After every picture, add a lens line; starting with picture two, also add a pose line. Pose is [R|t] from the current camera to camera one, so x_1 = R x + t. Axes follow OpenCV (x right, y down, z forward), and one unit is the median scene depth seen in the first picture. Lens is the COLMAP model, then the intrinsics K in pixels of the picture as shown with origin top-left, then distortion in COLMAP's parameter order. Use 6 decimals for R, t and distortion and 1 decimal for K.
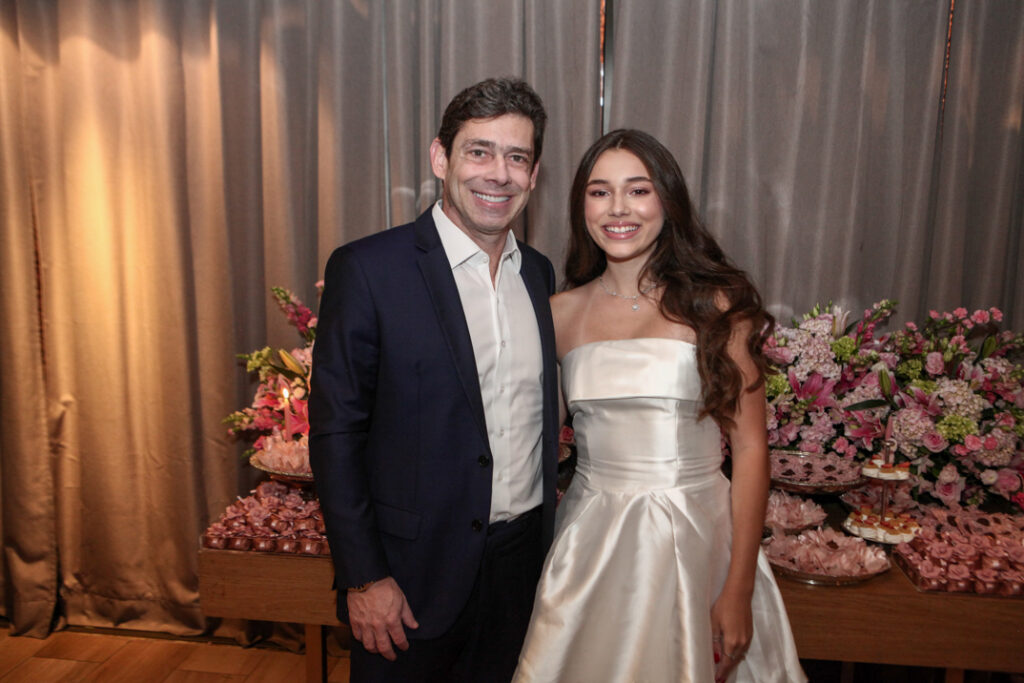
lens RADIAL K [[879.8, 0, 517.4], [0, 879.8, 343.7], [0, 0, 1]] dist [-0.065560, 0.078354]
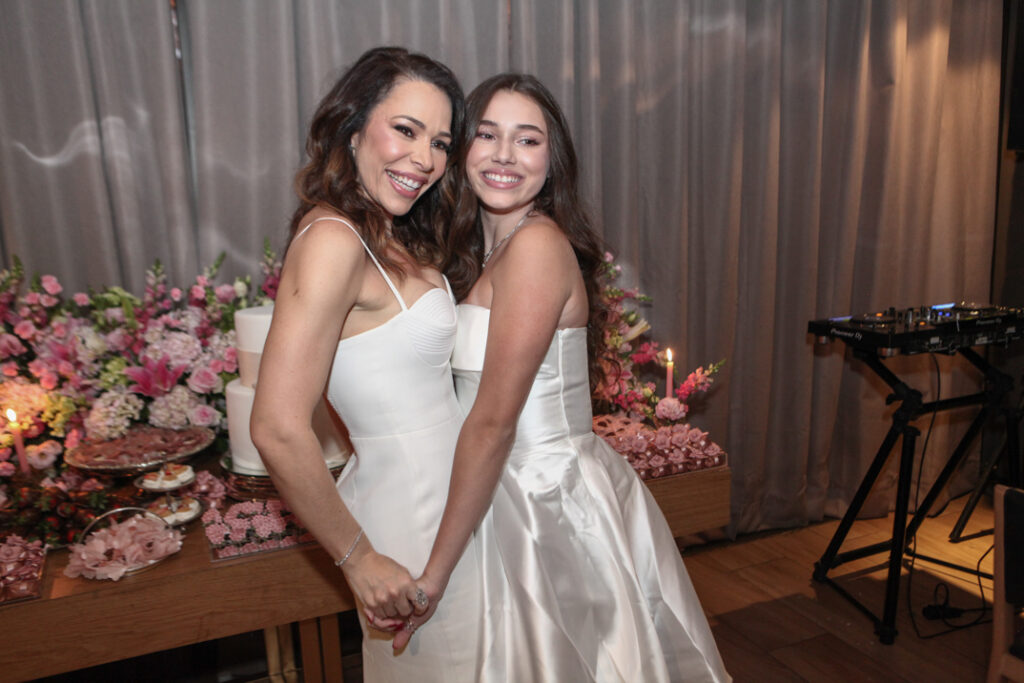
lens RADIAL K [[879.8, 0, 518.9], [0, 879.8, 349.9], [0, 0, 1]] dist [-0.065560, 0.078354]
pose [[0.868059, -0.145218, 0.474748, -0.085255], [0.118602, 0.989234, 0.085733, -0.005376], [-0.482087, -0.018115, 0.875936, 0.031192]]
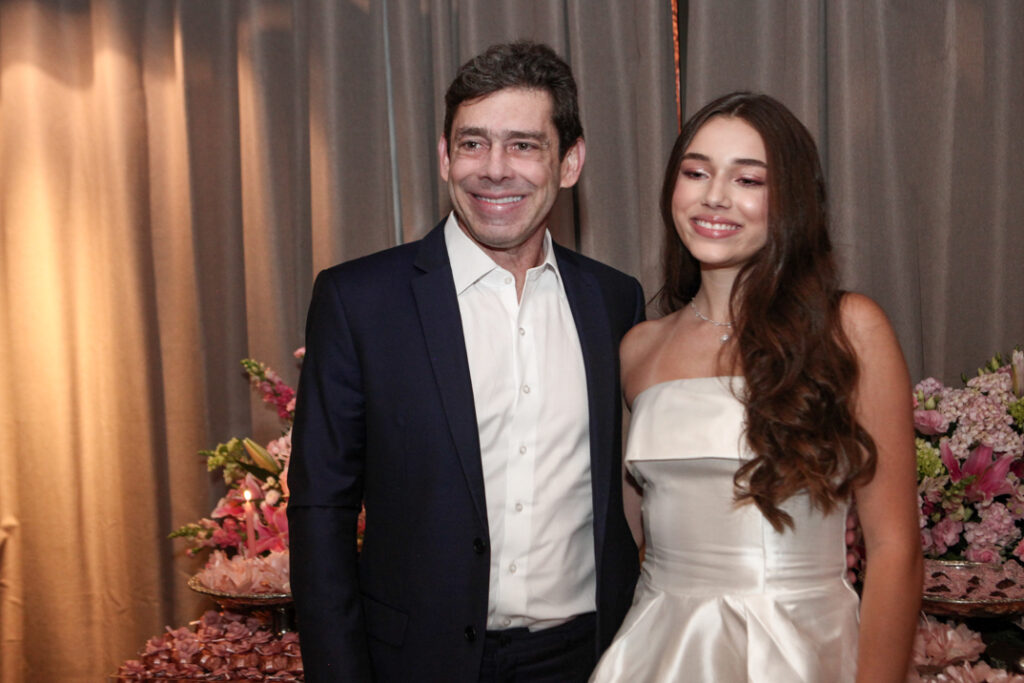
lens RADIAL K [[1220.4, 0, 509.8], [0, 1220.4, 344.0], [0, 0, 1]] dist [-0.027713, 0.000000]
pose [[0.986615, -0.044133, -0.156980, 0.131046], [0.026604, 0.993346, -0.112057, 0.052323], [0.160881, 0.106380, 0.981224, -0.004762]]
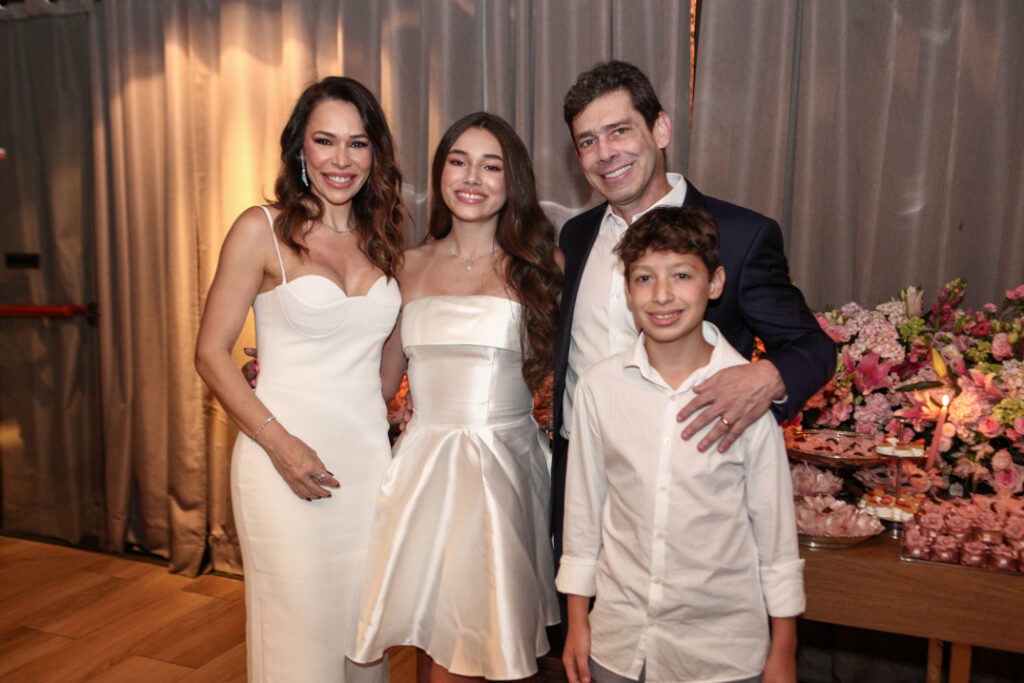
lens RADIAL K [[999.2, 0, 498.3], [0, 999.2, 342.6], [0, 0, 1]] dist [-0.036472, 0.000000]
pose [[0.957470, 0.027811, -0.287190, 0.265425], [-0.034389, 0.999248, -0.017887, 0.057641], [0.286477, 0.027003, 0.957707, -0.178831]]
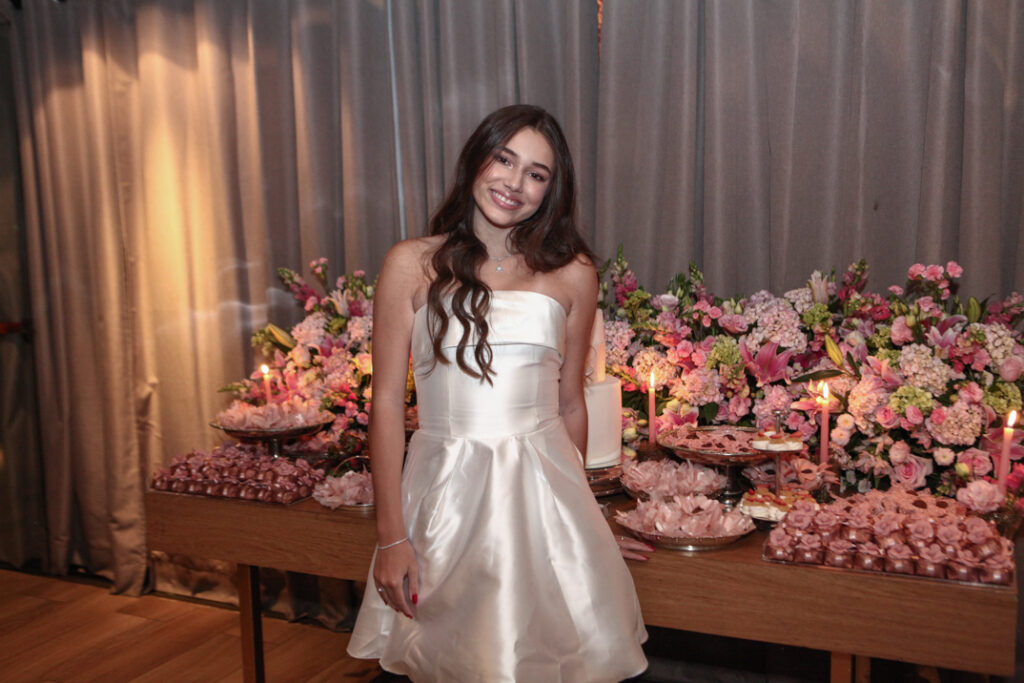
lens RADIAL K [[1015.4, 0, 520.7], [0, 1015.4, 342.6], [0, 0, 1]] dist [-0.033724, 0.000000]
pose [[0.949094, -0.004479, -0.314960, 0.435176], [-0.005117, 0.999548, -0.029632, 0.068064], [0.314950, 0.029735, 0.948642, -0.085523]]
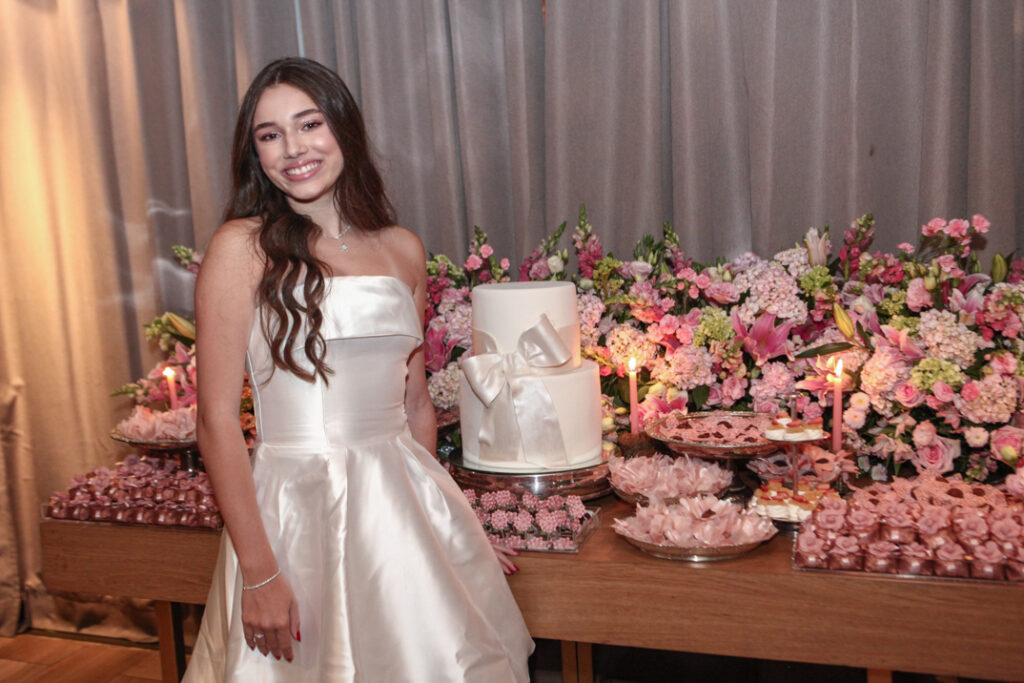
lens RADIAL K [[1157.1, 0, 465.8], [0, 1157.1, 333.5], [0, 0, 1]] dist [-0.043245, 0.000000]
pose [[0.965322, -0.038187, -0.258256, 0.353788], [0.038091, 0.999260, -0.005376, 0.048428], [0.258270, -0.004647, 0.966062, -0.081990]]
